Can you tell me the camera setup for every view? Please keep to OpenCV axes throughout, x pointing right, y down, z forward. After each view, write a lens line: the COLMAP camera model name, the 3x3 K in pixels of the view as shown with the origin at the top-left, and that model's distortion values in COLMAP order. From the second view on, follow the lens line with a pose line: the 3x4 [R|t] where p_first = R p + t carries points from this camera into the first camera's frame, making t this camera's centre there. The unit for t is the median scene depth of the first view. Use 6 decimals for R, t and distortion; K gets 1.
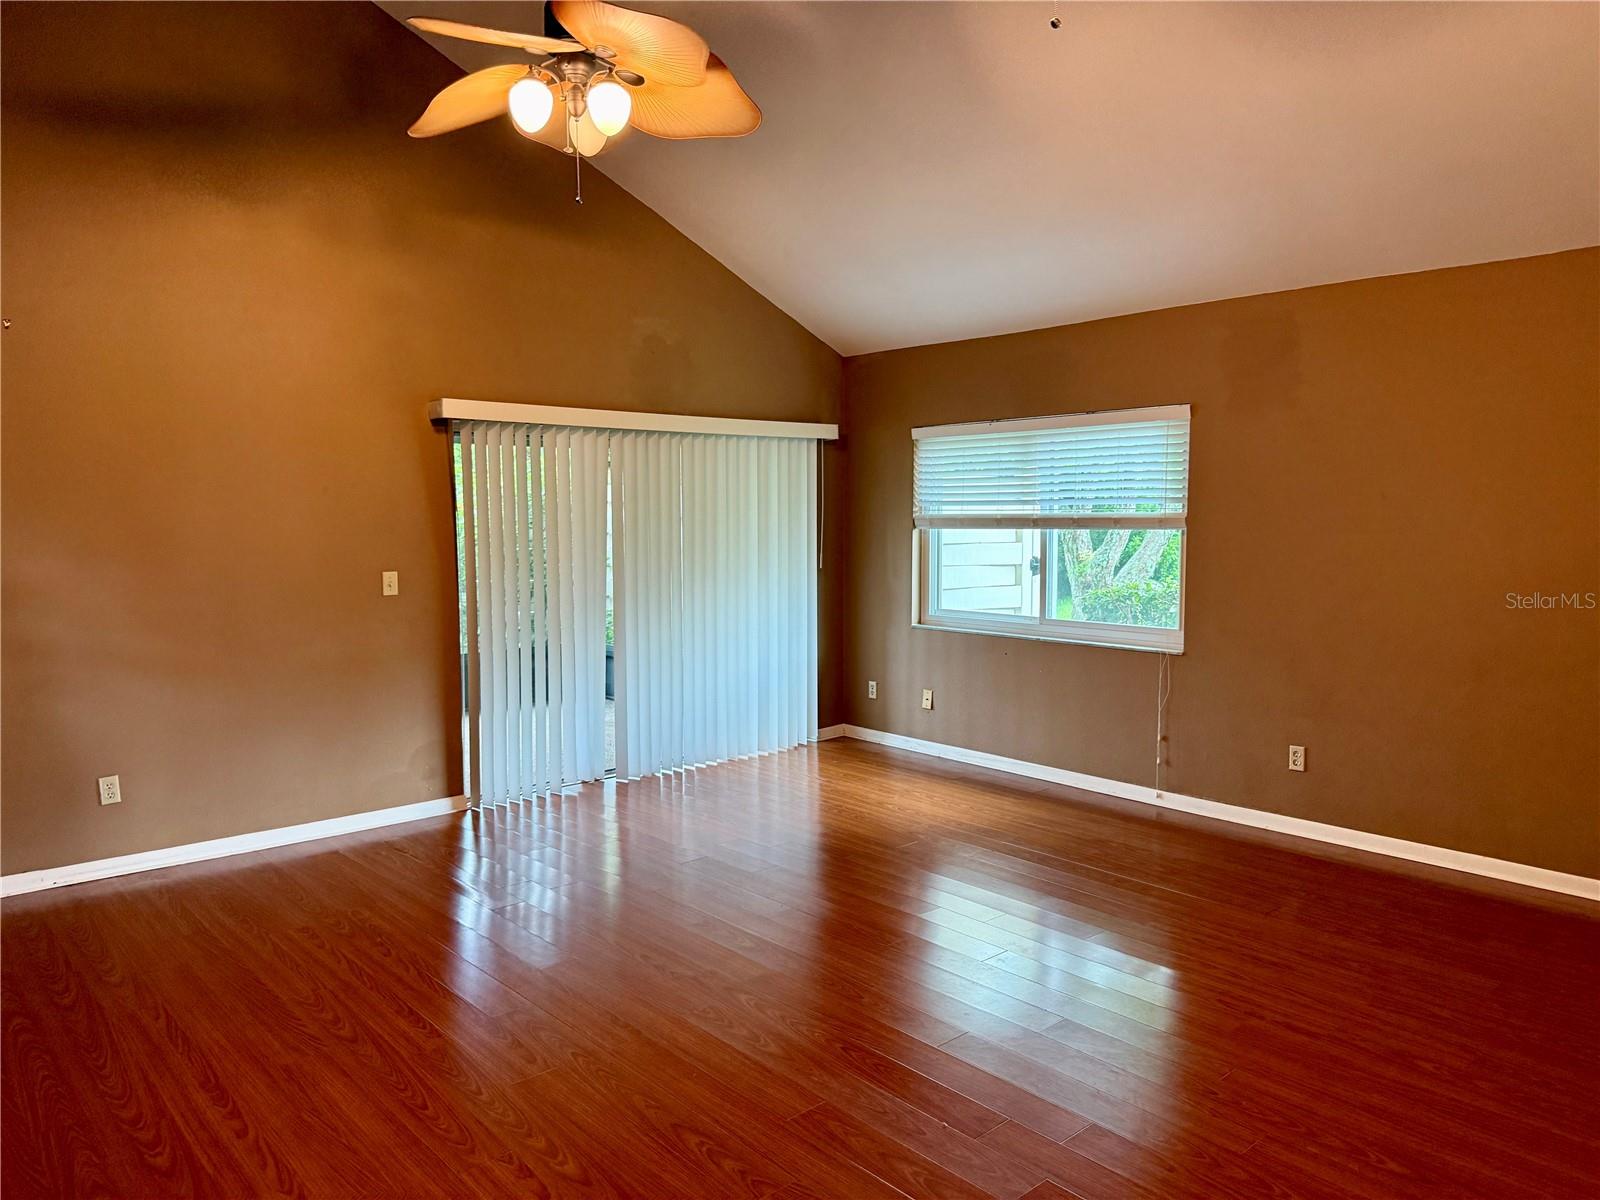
lens RADIAL K [[1129.3, 0, 800.2], [0, 1129.3, 599.4], [0, 0, 1]] dist [0.059775, -0.083086]
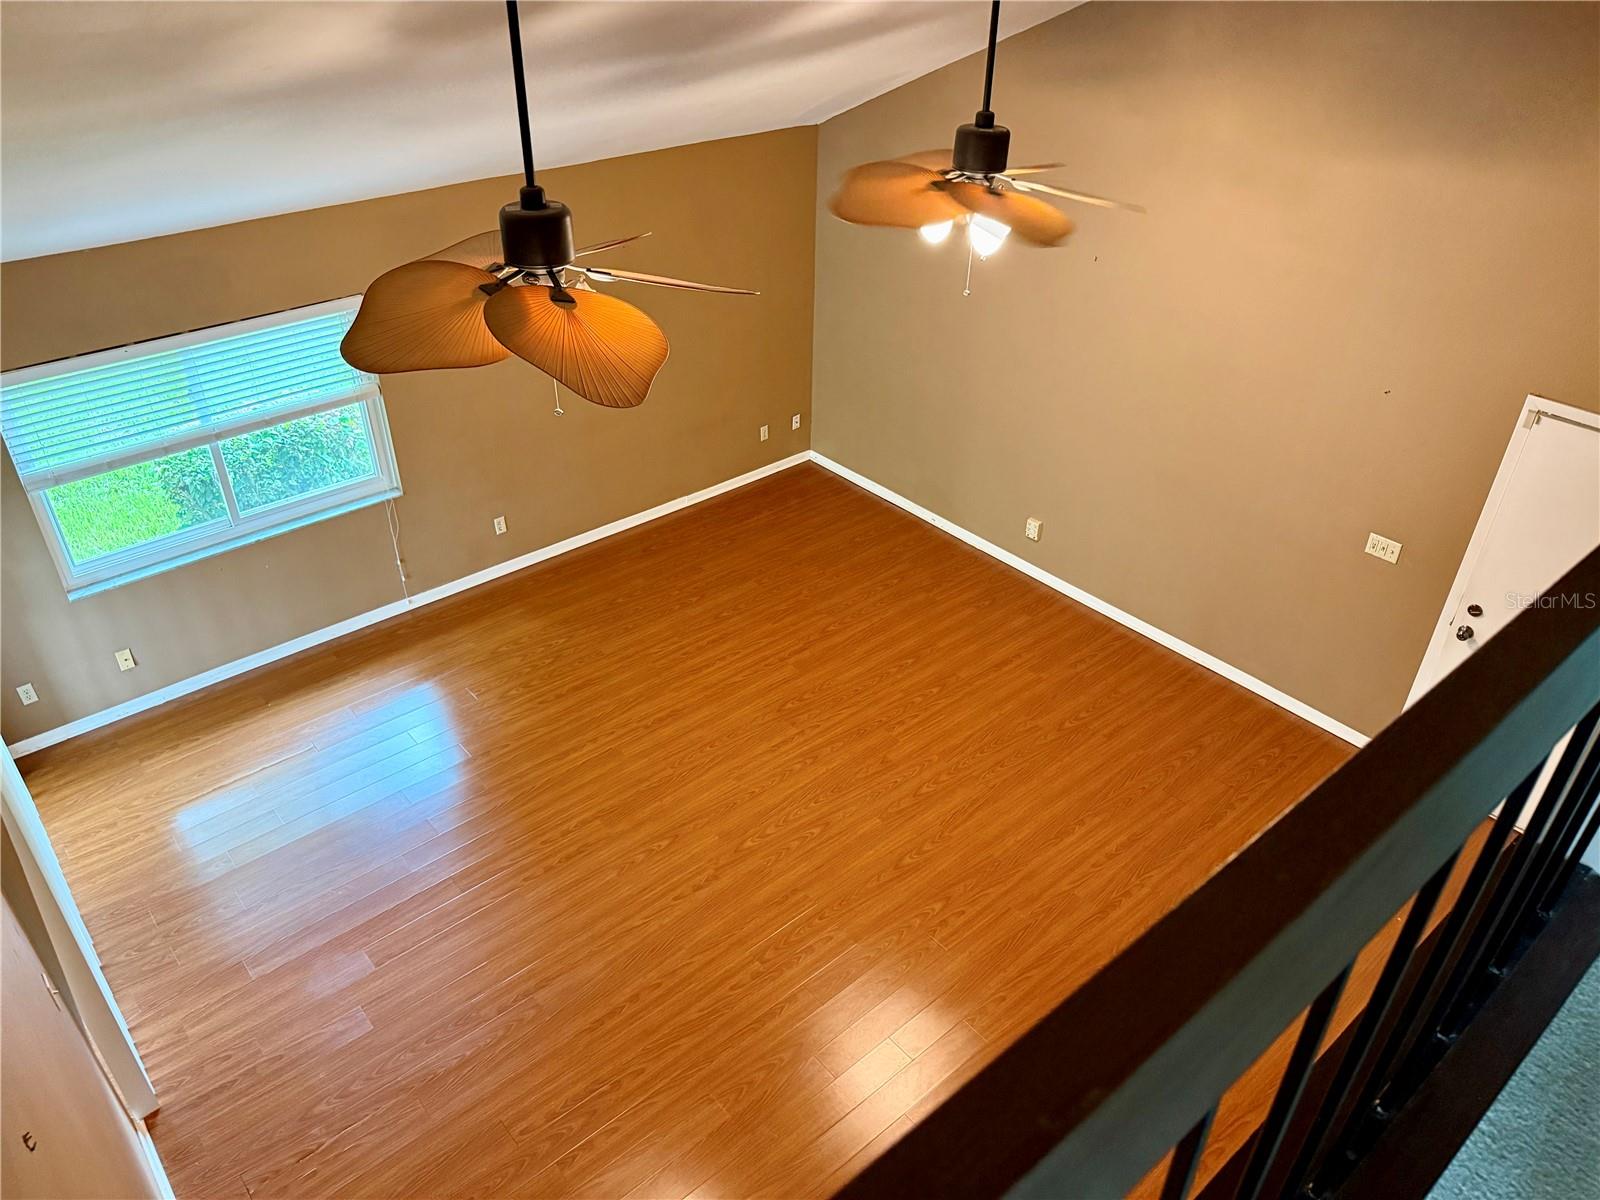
lens RADIAL K [[1129.3, 0, 802.4], [0, 1129.3, 605.7], [0, 0, 1]] dist [0.059775, -0.083086]
pose [[0.013890, -0.561003, 0.827697, -0.725908], [0.067396, 0.826420, 0.559006, -0.501001], [-0.997630, 0.048019, 0.049288, 0.513754]]
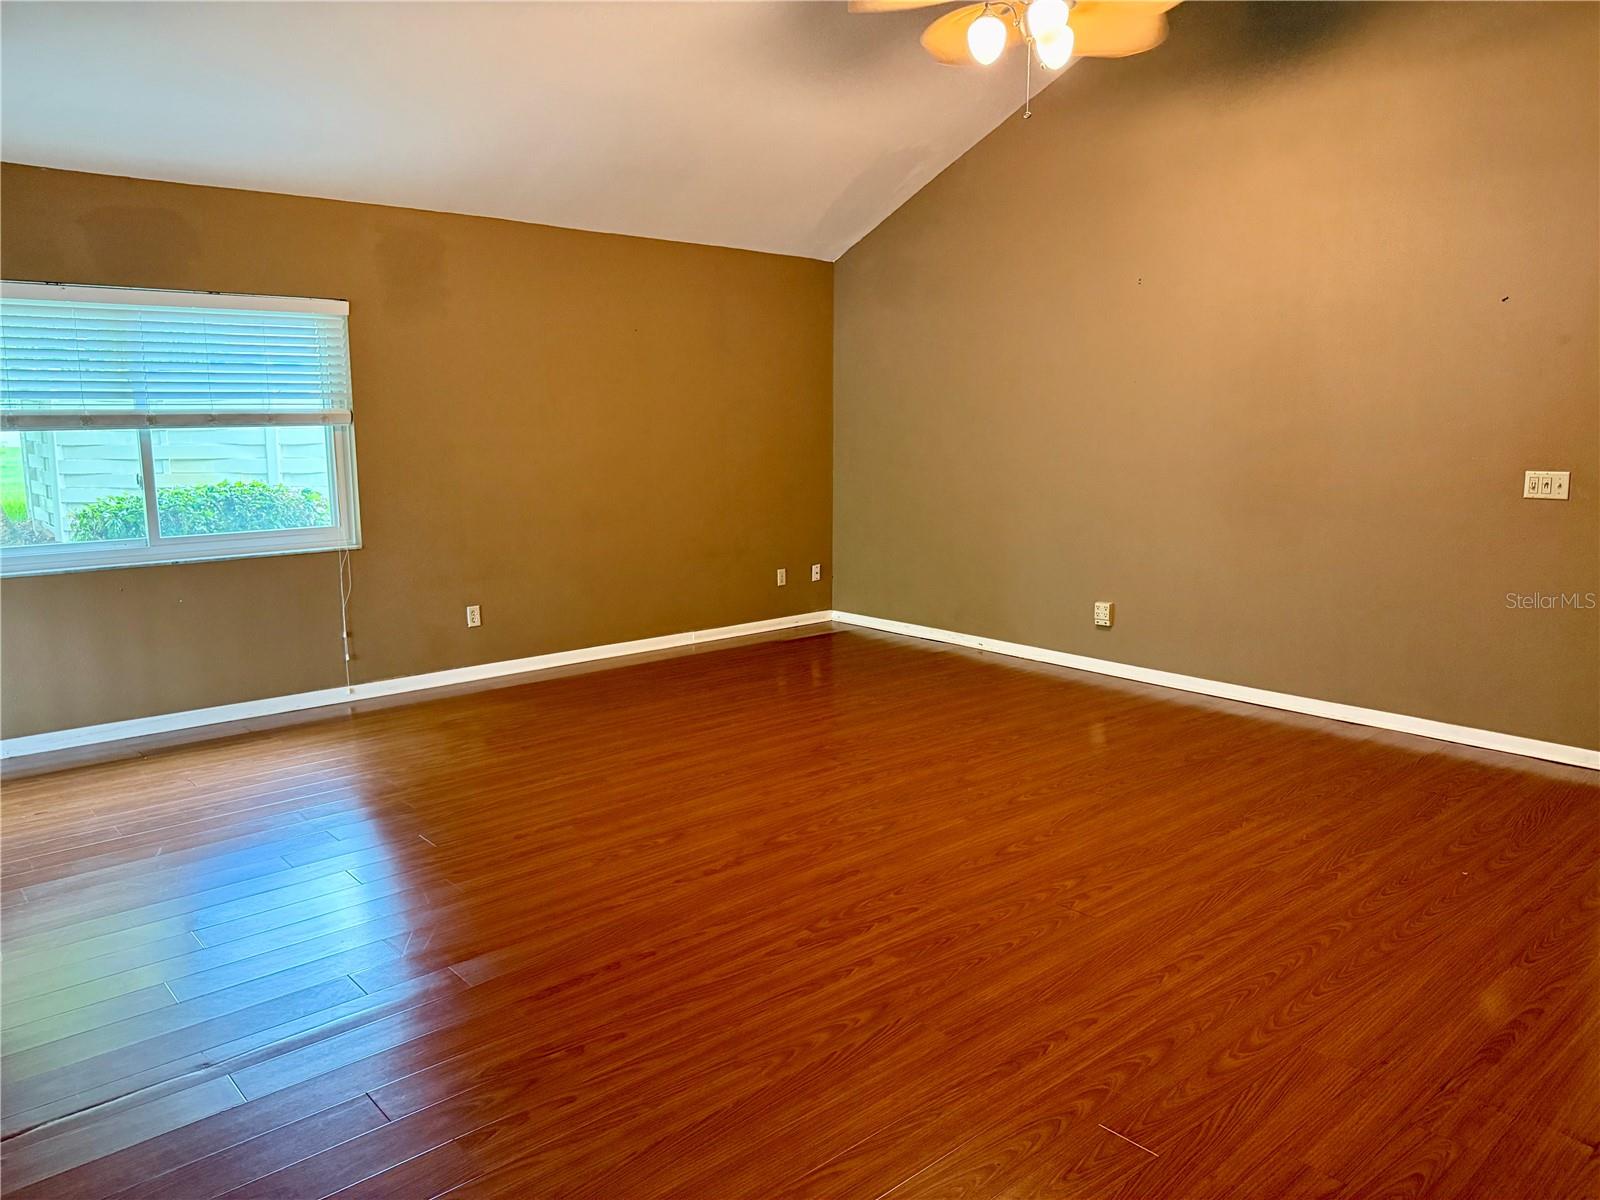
lens RADIAL K [[1129.3, 0, 813.6], [0, 1129.3, 593.9], [0, 0, 1]] dist [0.059775, -0.083086]
pose [[-0.007682, -0.154621, 0.987944, -0.685441], [0.084384, 0.984349, 0.154715, -0.035399], [-0.996404, 0.084556, 0.005485, 0.583991]]
